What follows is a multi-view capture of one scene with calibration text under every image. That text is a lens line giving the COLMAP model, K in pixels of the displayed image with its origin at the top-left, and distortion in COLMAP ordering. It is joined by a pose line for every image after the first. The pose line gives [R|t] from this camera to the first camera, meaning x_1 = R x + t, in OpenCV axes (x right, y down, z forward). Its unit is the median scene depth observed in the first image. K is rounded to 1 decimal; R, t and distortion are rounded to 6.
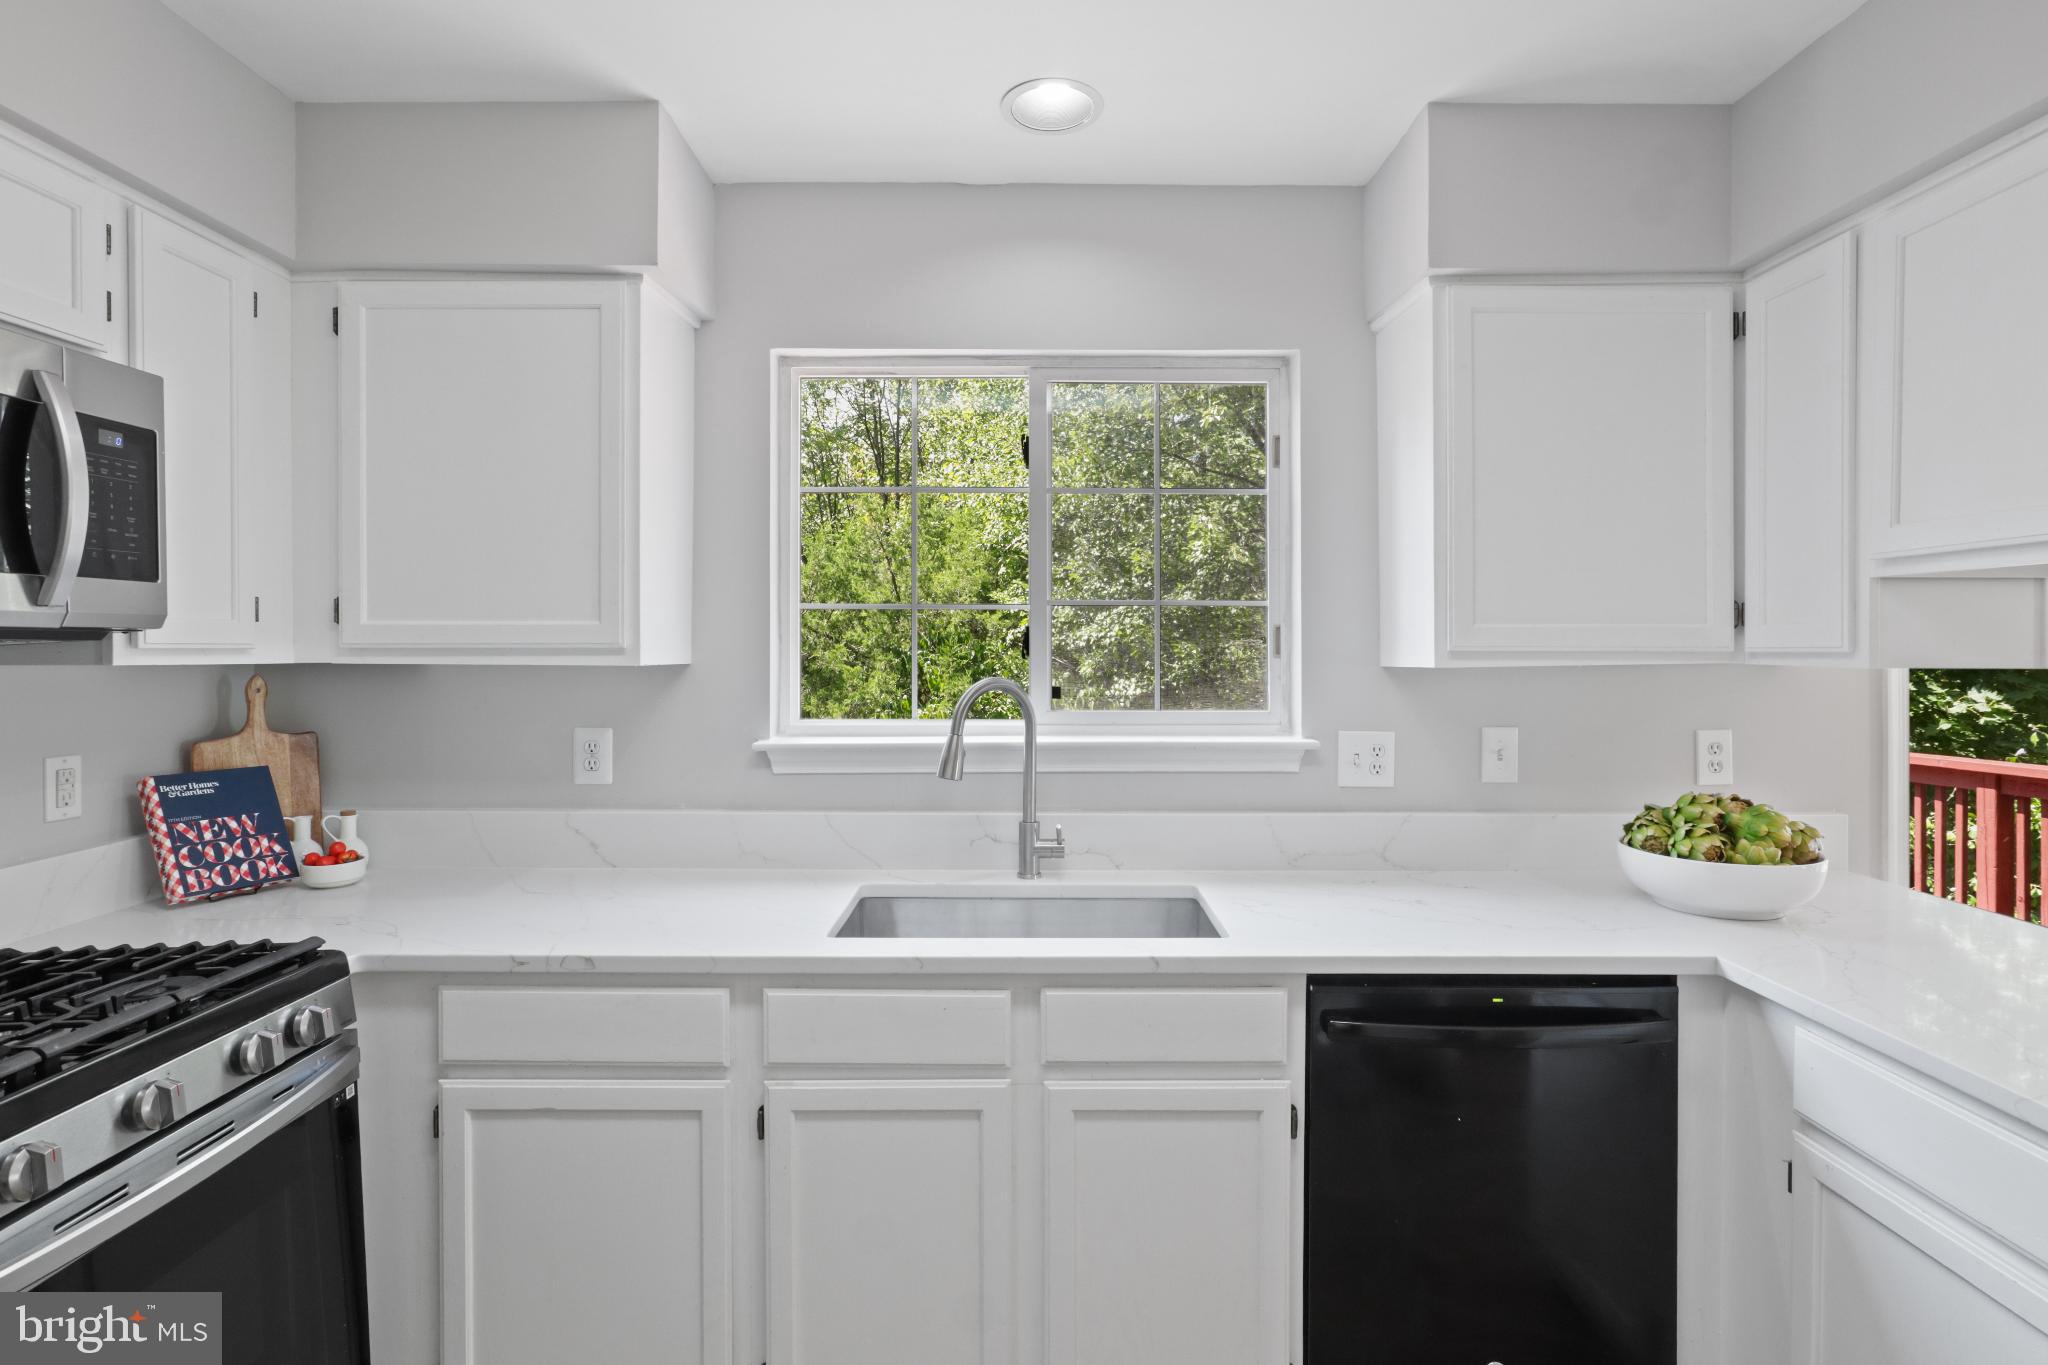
lens RADIAL K [[1028.6, 0, 1023.8], [0, 1028.6, 656.1], [0, 0, 1]] dist [-0.026462, 0.017062]
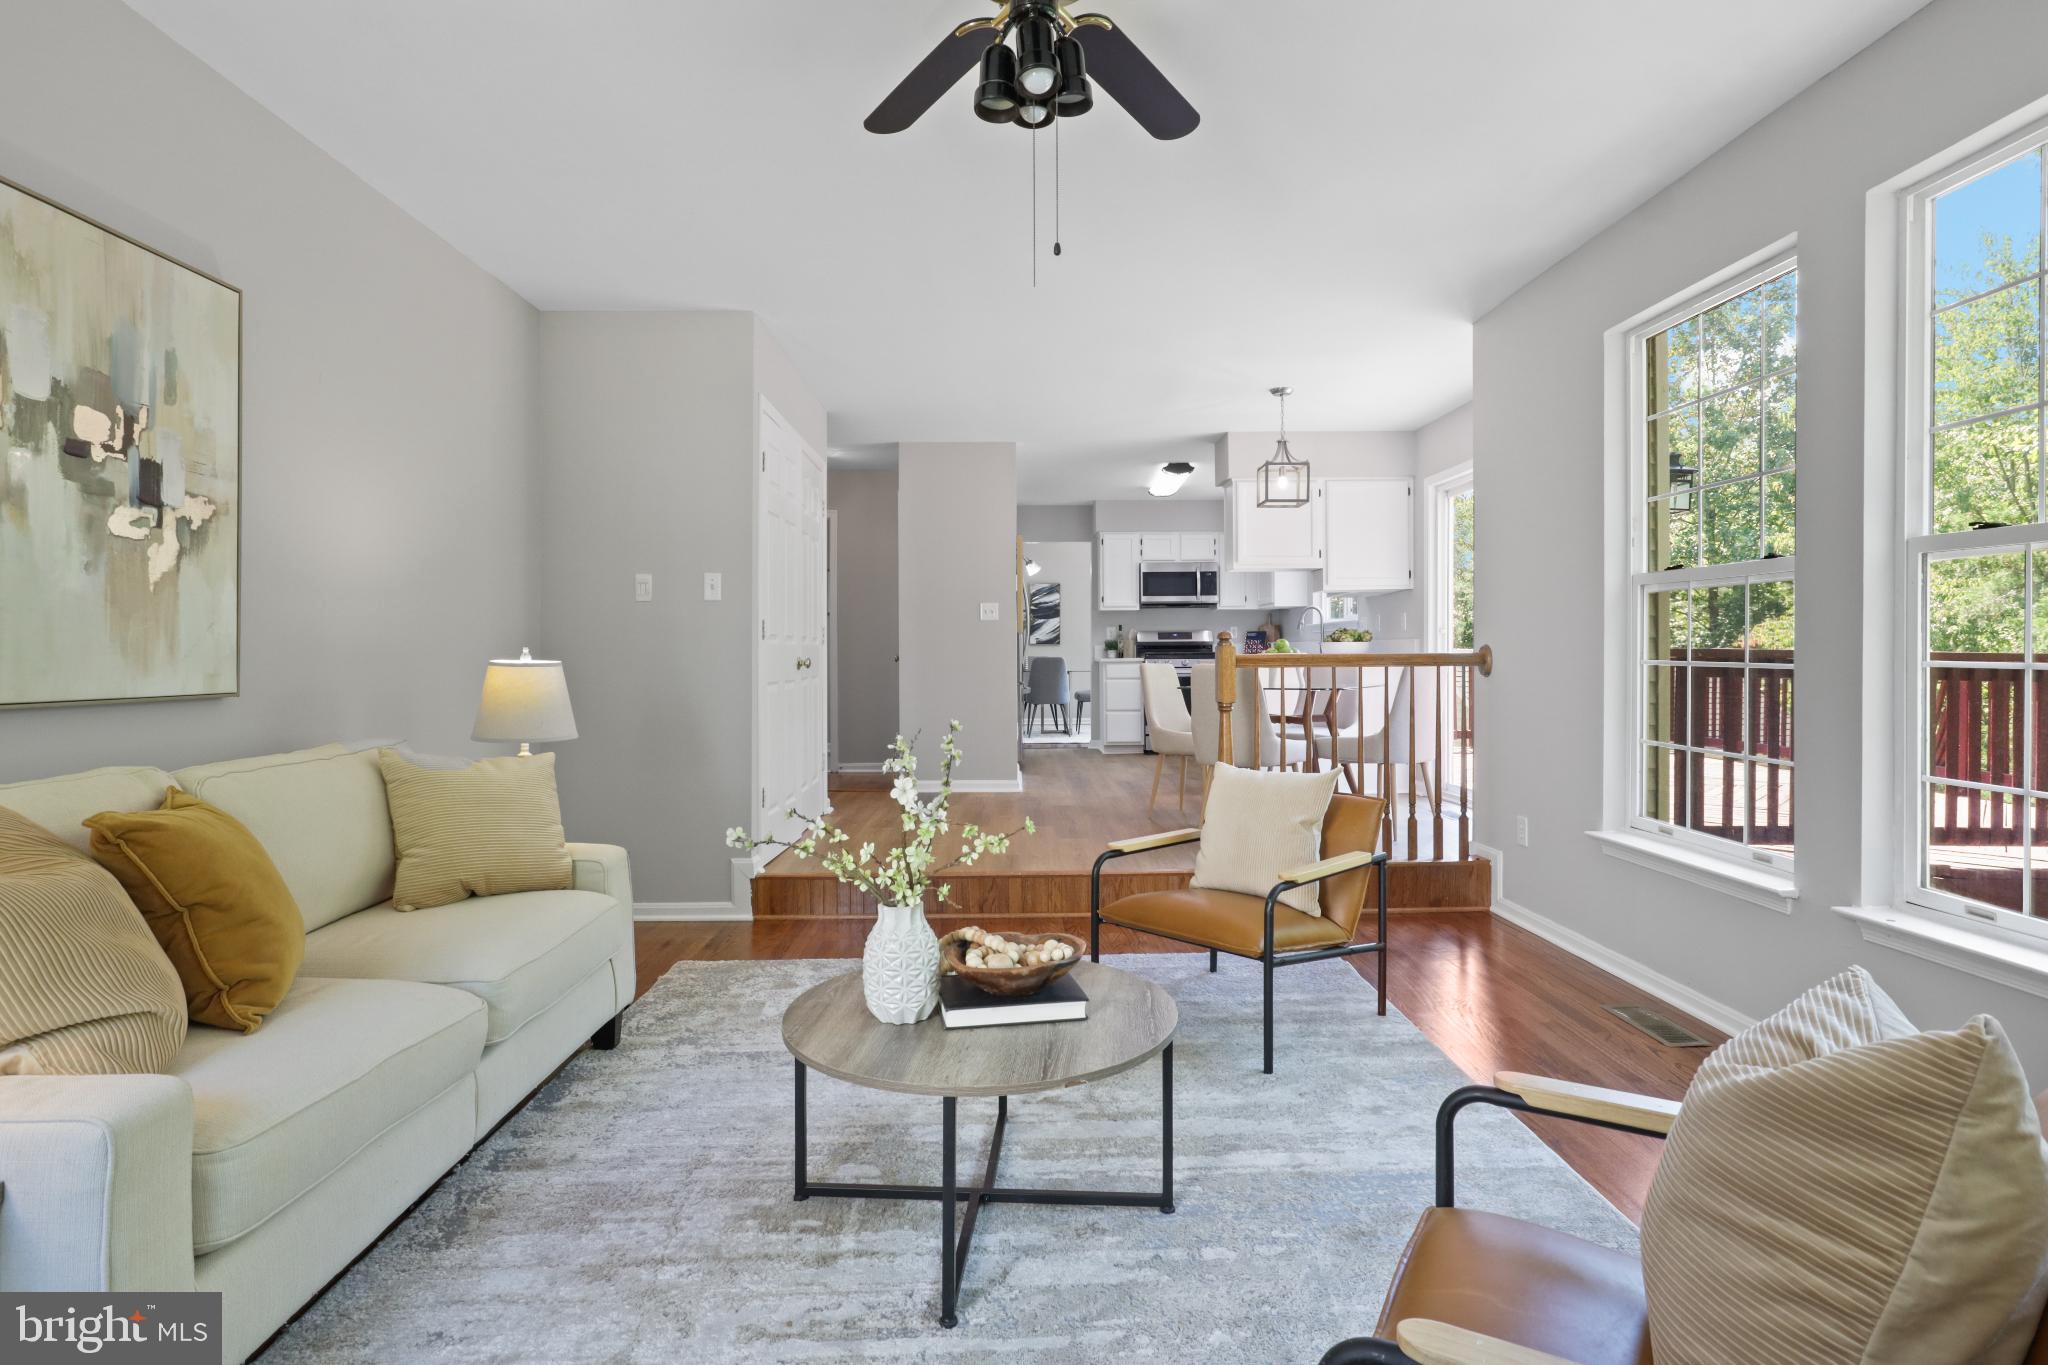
lens RADIAL K [[1025.7, 0, 1029.9], [0, 1025.7, 659.0], [0, 0, 1]] dist [-0.024146, 0.008012]
pose [[0.020801, 0.005982, -0.999766, 4.342612], [0.001486, 0.999981, 0.006014, 0.223264], [0.999783, -0.001611, 0.020792, -0.224244]]
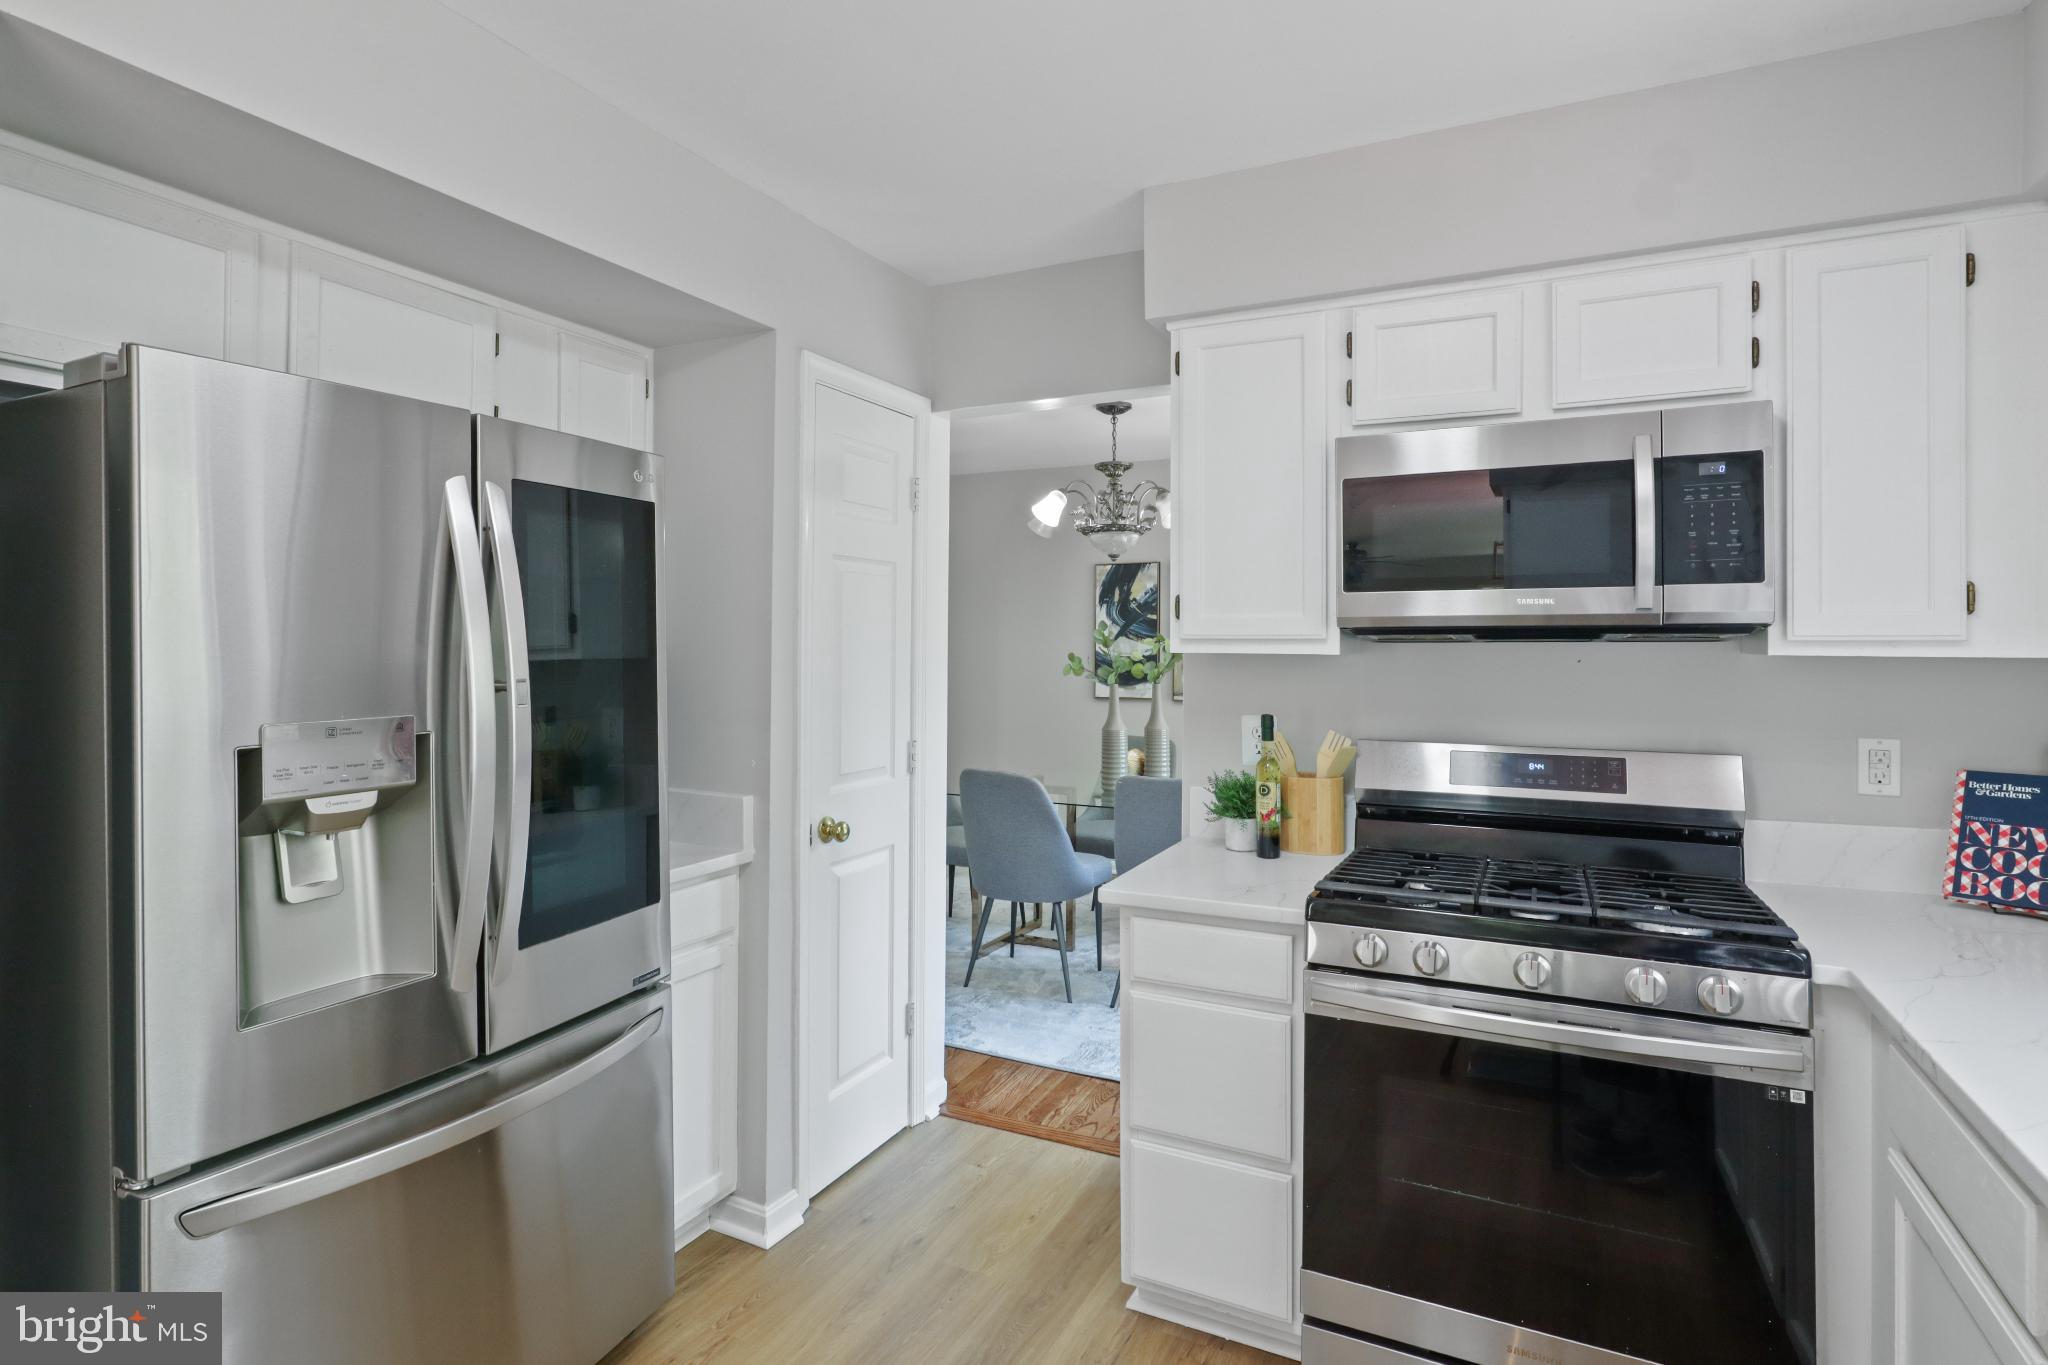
lens RADIAL K [[1037.1, 0, 1023.1], [0, 1037.1, 635.8], [0, 0, 1]] dist [-0.024685, 0.016245]
pose [[-0.448368, -0.005651, -0.893831, 0.436888], [-0.006595, 0.999974, -0.003014, -0.003032], [0.893825, 0.004543, -0.448394, 0.619612]]
